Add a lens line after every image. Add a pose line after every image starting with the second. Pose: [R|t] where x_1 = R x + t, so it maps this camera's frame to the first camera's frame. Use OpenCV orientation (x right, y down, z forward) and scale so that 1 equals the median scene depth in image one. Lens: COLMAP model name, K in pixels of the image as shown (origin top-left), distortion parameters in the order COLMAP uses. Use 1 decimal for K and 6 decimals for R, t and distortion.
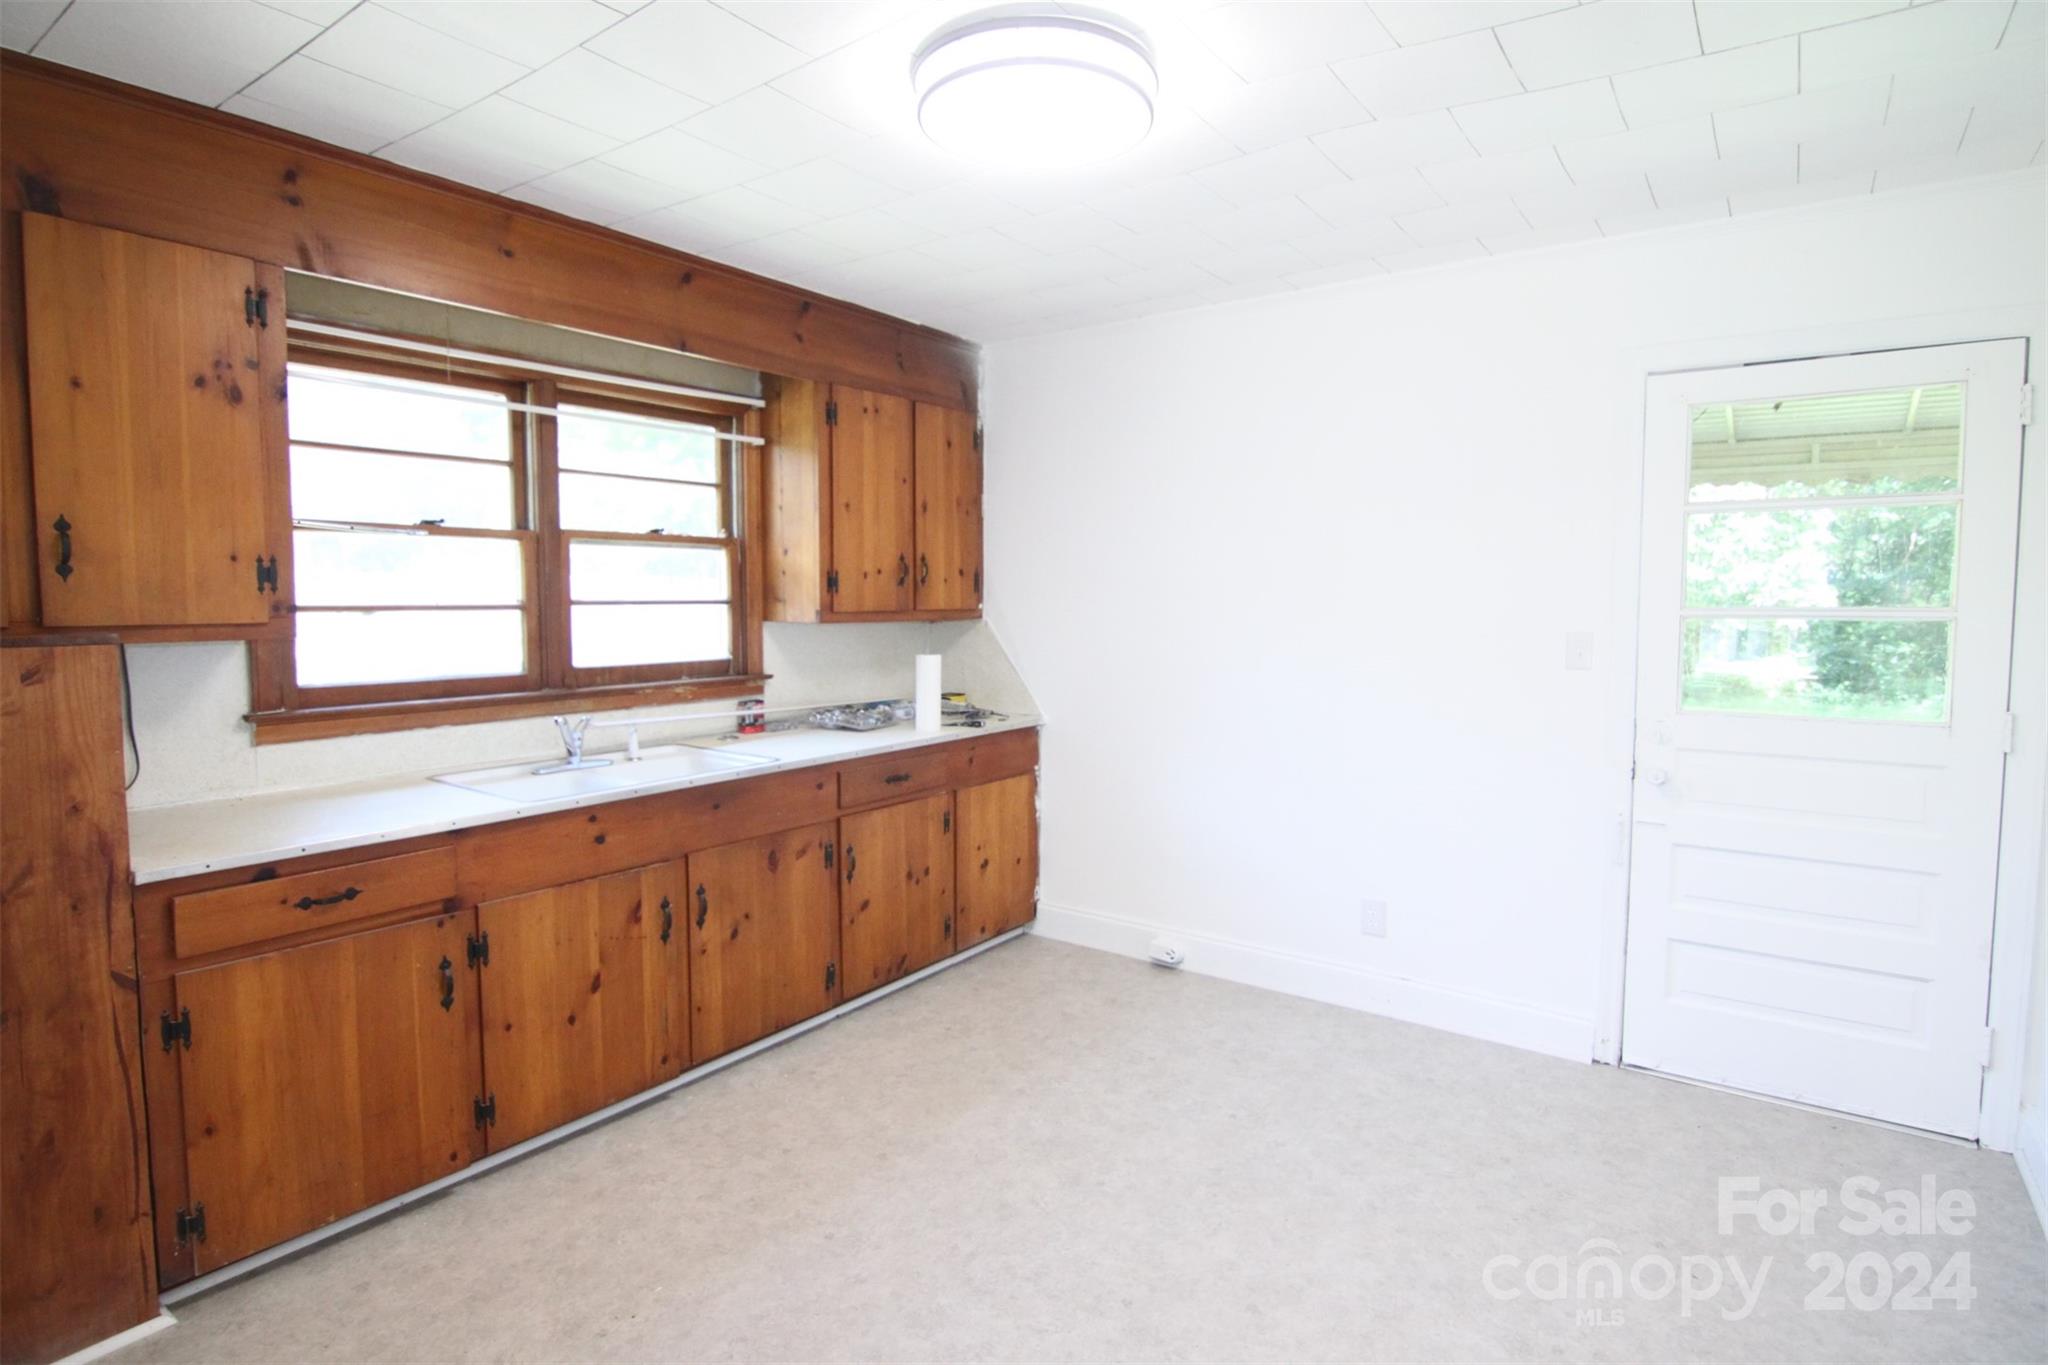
lens RADIAL K [[1052.6, 0, 1028.6], [0, 1052.6, 662.6], [0, 0, 1]] dist [-0.001834, -0.014291]
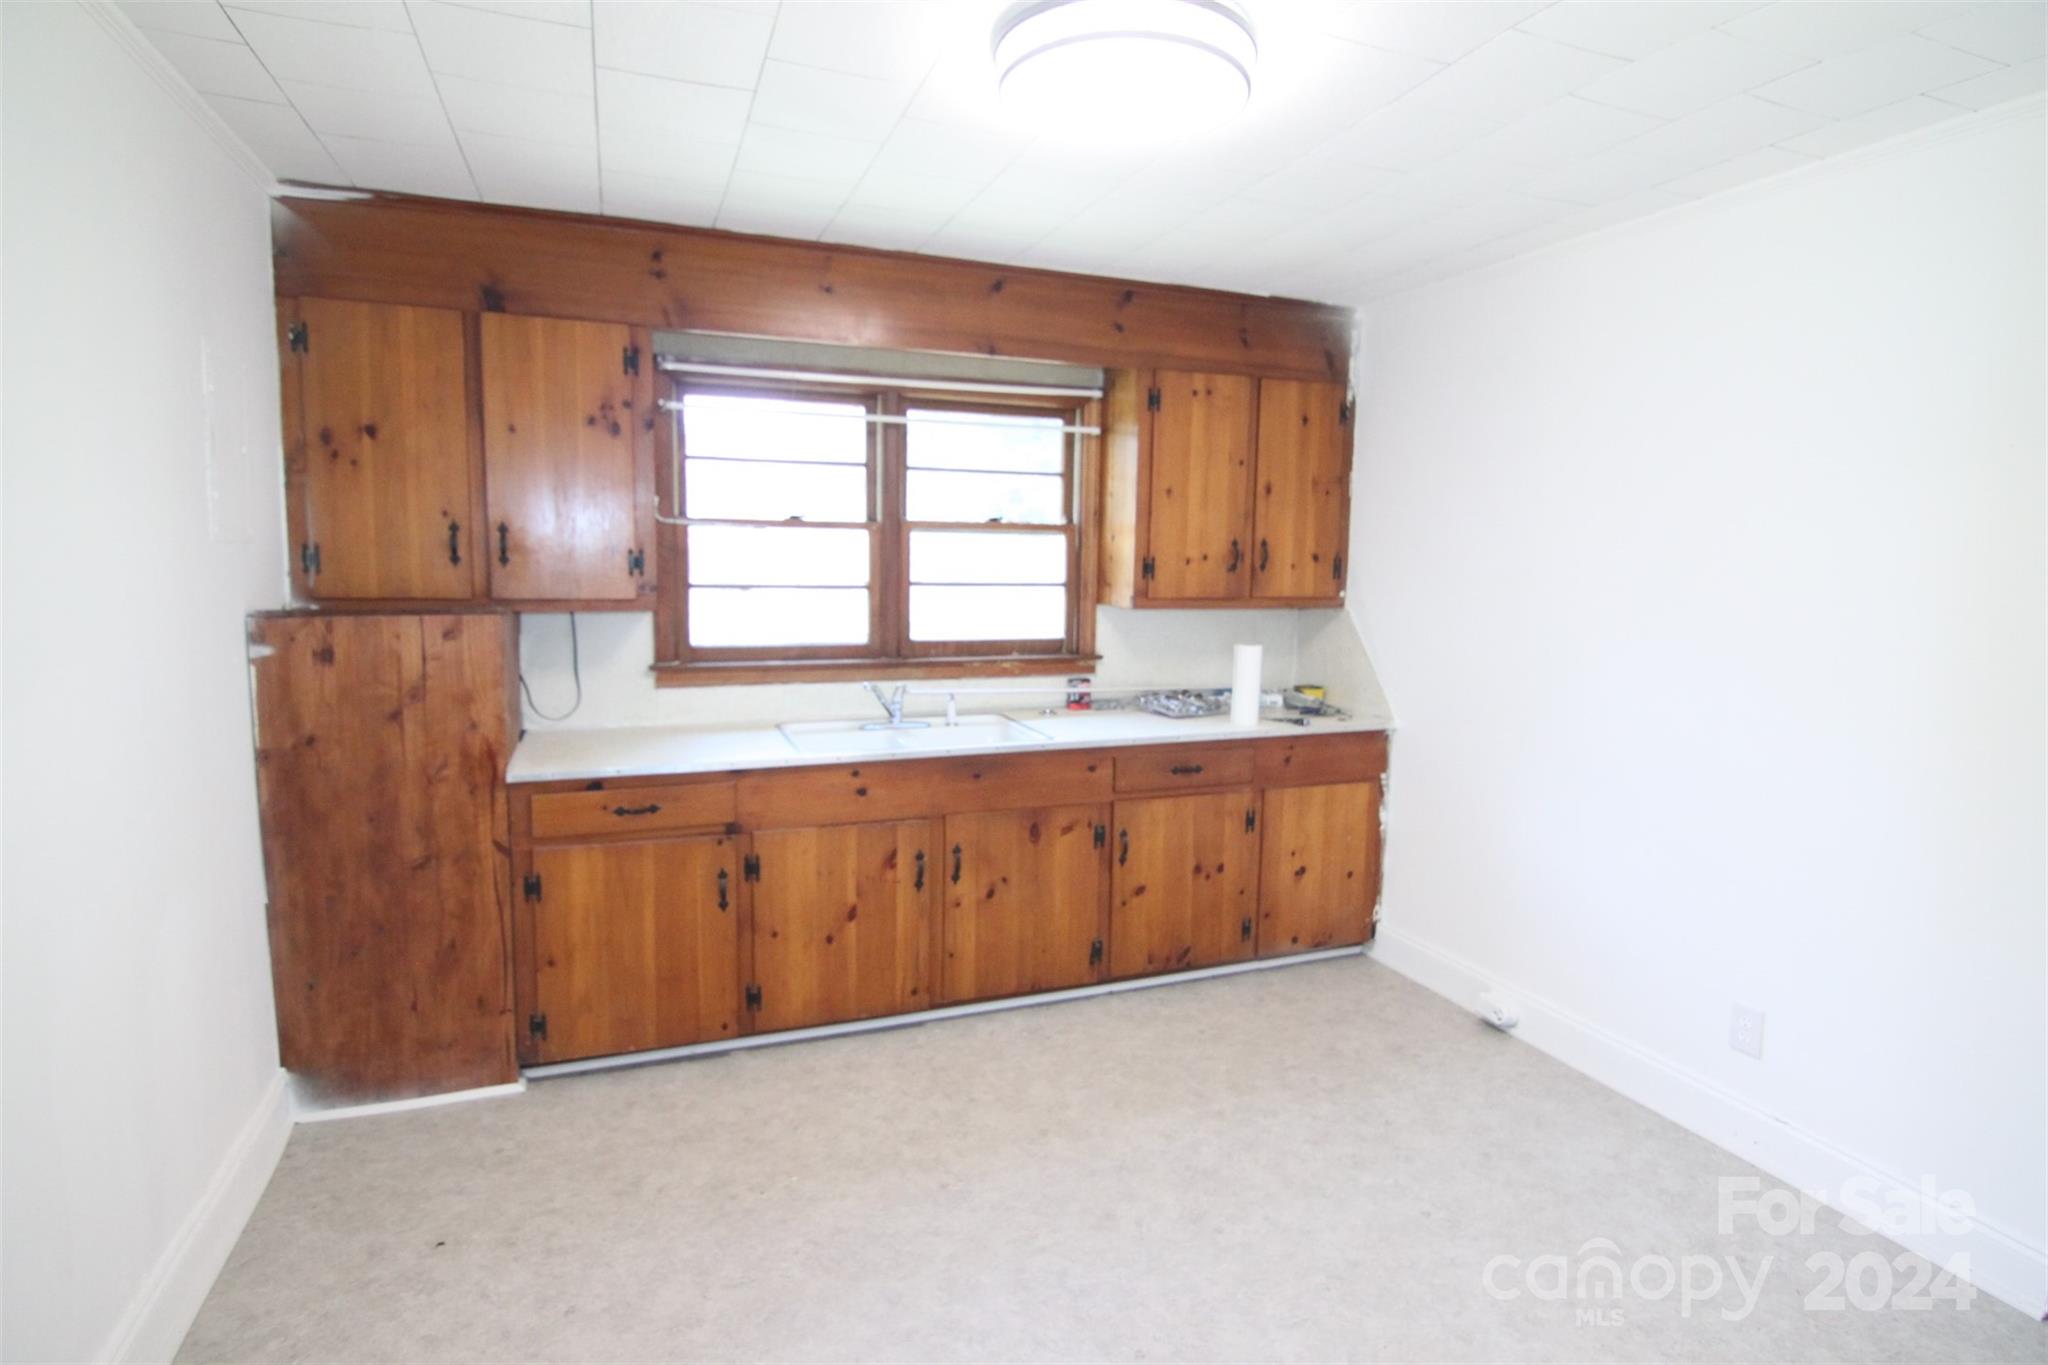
lens RADIAL K [[1052.6, 0, 1028.6], [0, 1052.6, 662.6], [0, 0, 1]] dist [-0.001834, -0.014291]
pose [[0.839615, 0.067142, -0.539017, 0.310690], [-0.049261, 0.997654, 0.047538, -0.033374], [0.540944, -0.013361, 0.840952, 0.104294]]
